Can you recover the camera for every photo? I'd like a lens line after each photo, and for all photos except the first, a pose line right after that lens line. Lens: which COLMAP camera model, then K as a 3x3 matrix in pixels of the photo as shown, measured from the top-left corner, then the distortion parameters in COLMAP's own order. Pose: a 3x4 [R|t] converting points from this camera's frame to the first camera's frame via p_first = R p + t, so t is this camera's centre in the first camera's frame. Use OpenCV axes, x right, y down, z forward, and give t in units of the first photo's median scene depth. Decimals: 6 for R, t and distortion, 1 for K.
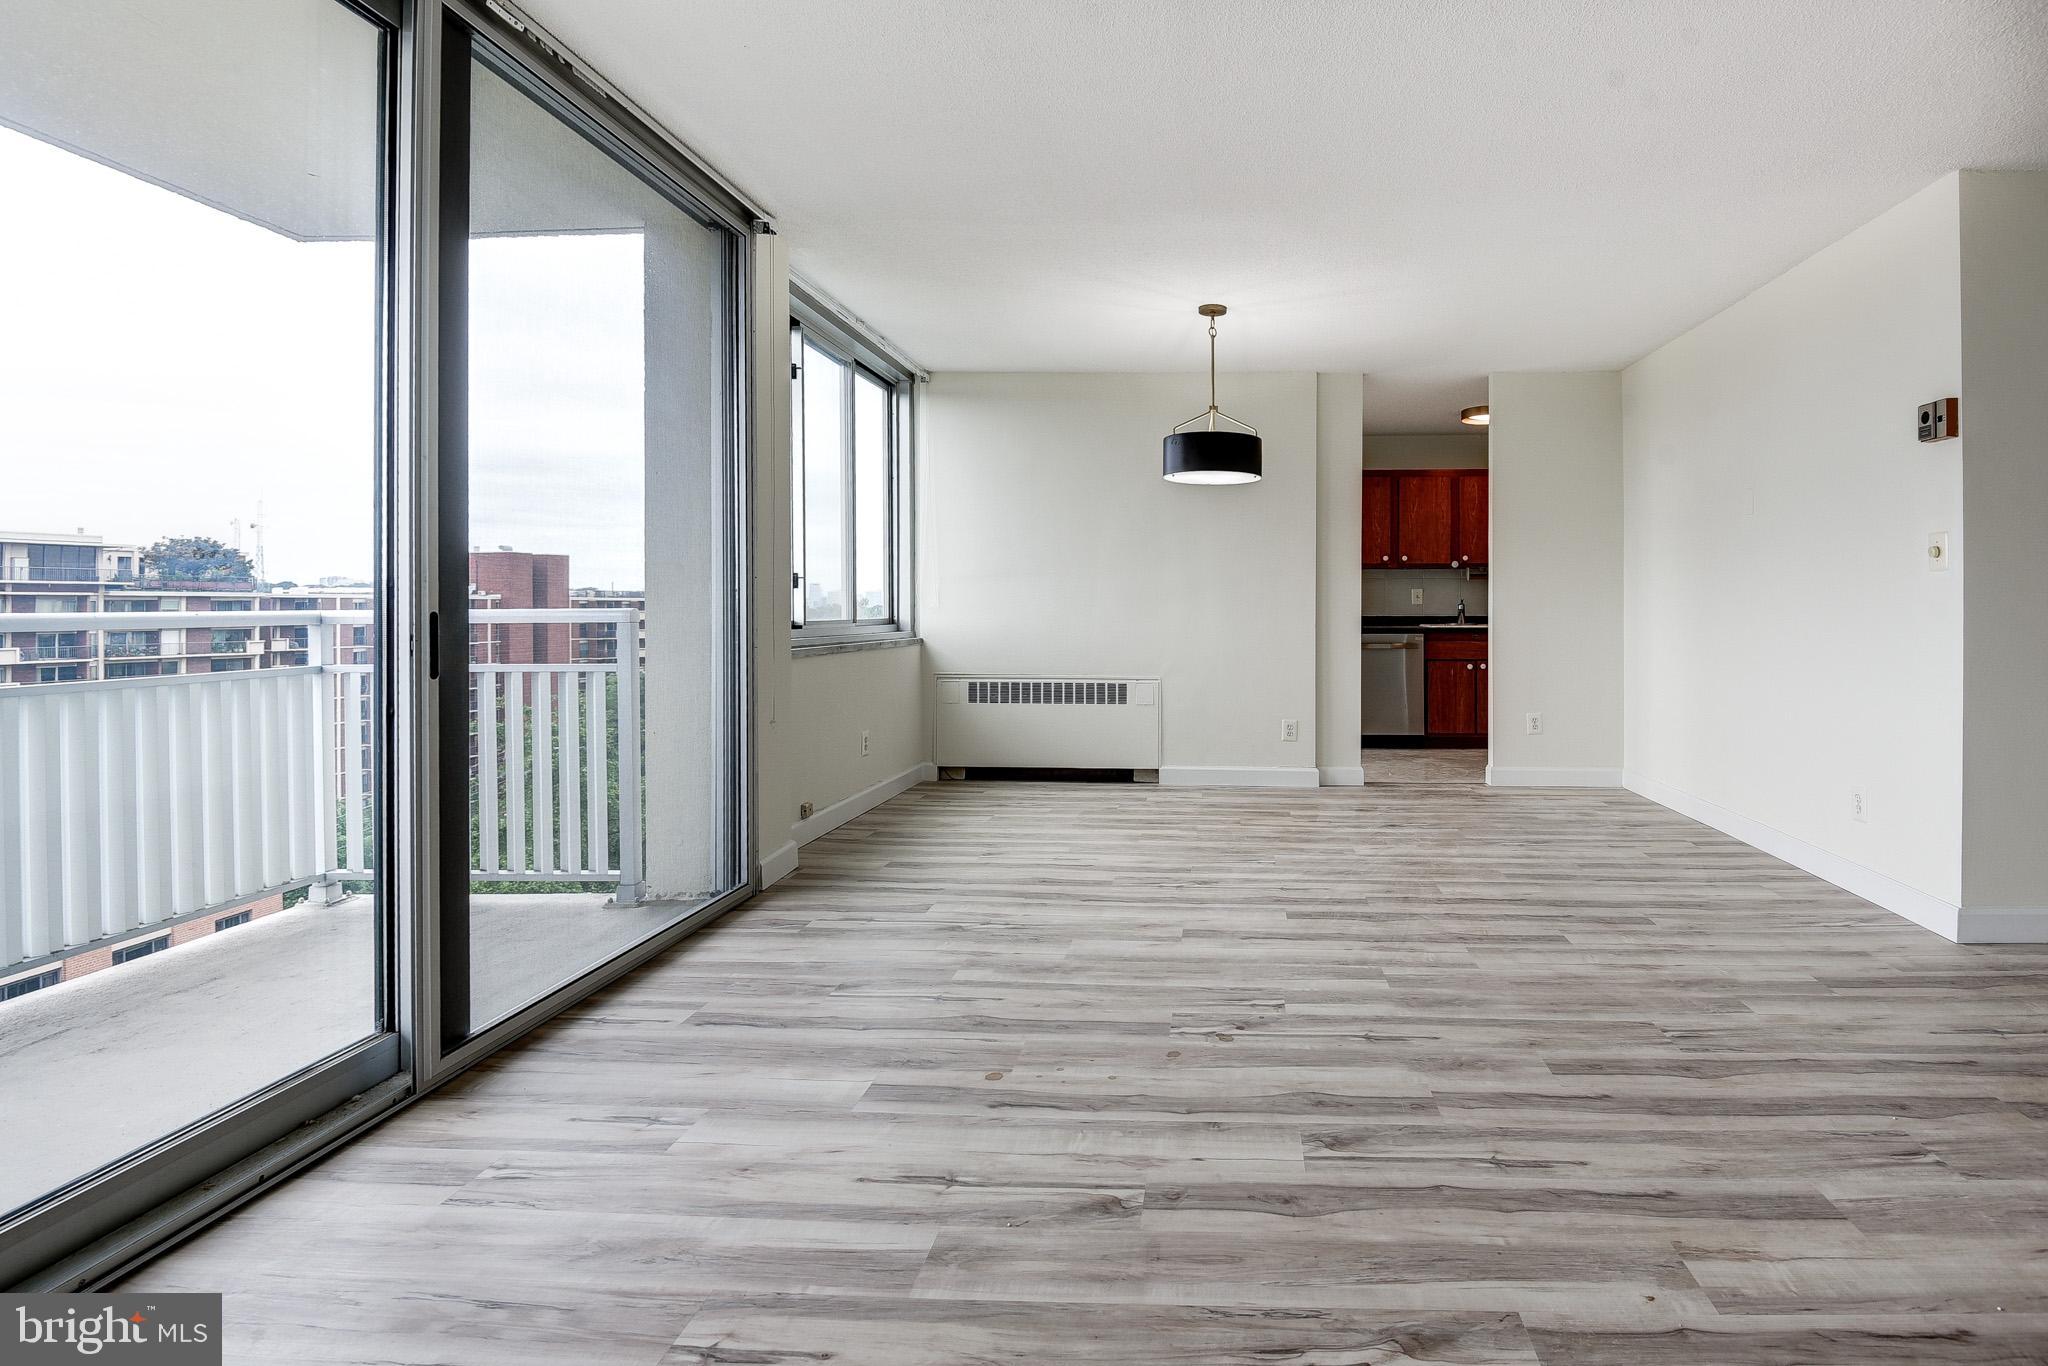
lens RADIAL K [[992.9, 0, 923.1], [0, 992.9, 559.0], [0, 0, 1]] dist [-0.008719, -0.002572]
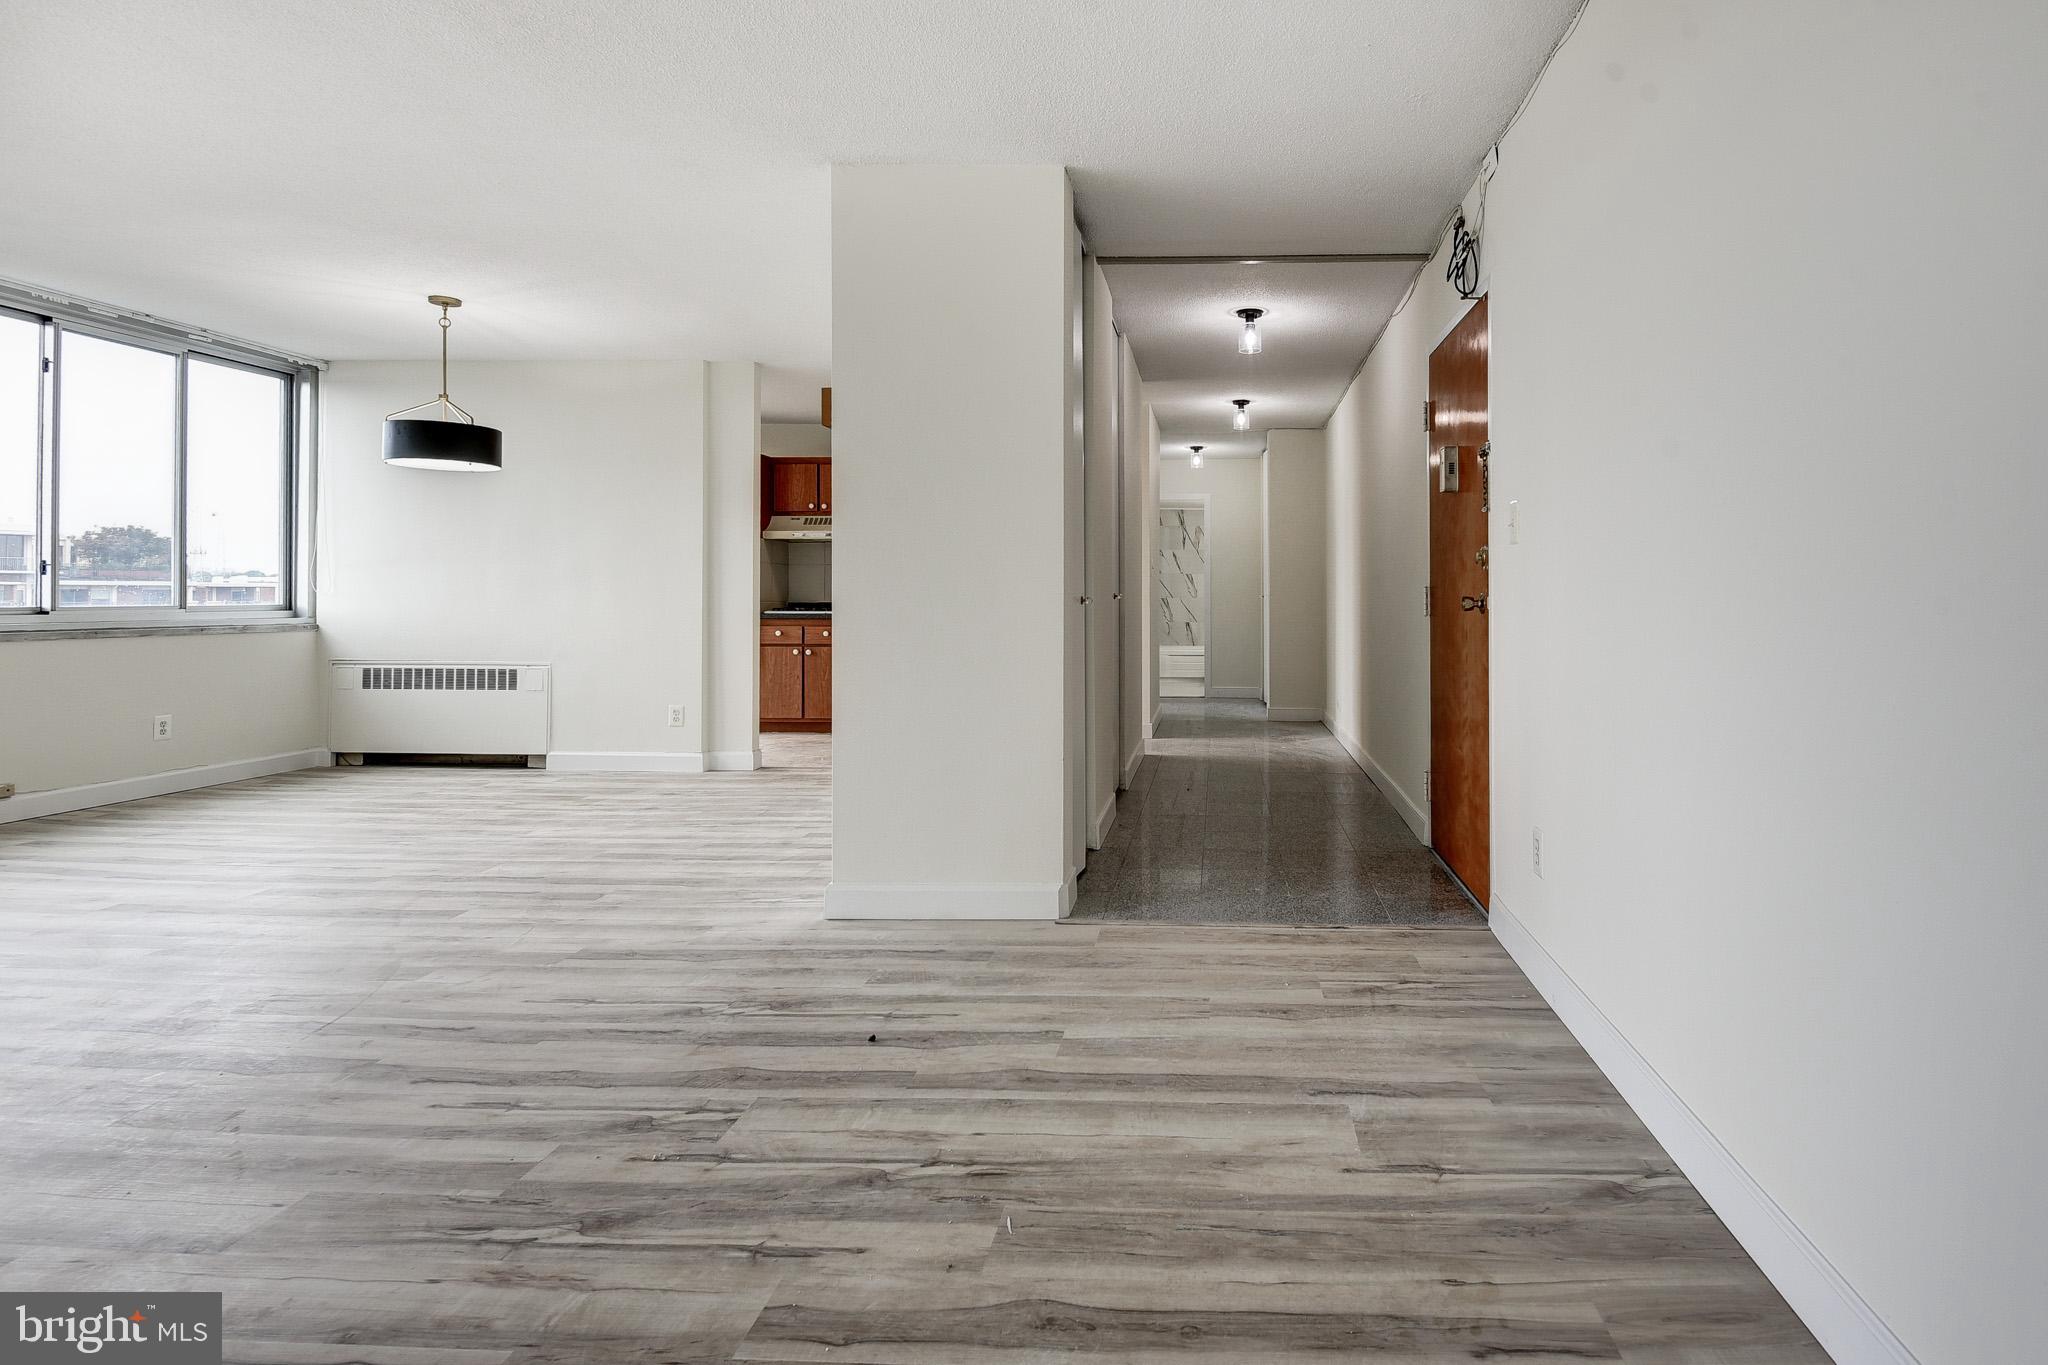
lens RADIAL K [[992.9, 0, 1082.7], [0, 992.9, 577.0], [0, 0, 1]] dist [-0.008719, -0.002572]
pose [[0.999597, 0.000752, 0.028362, 0.752626], [-0.001546, 0.999608, 0.027971, 0.001448], [-0.028330, -0.028004, 0.999206, -0.026171]]
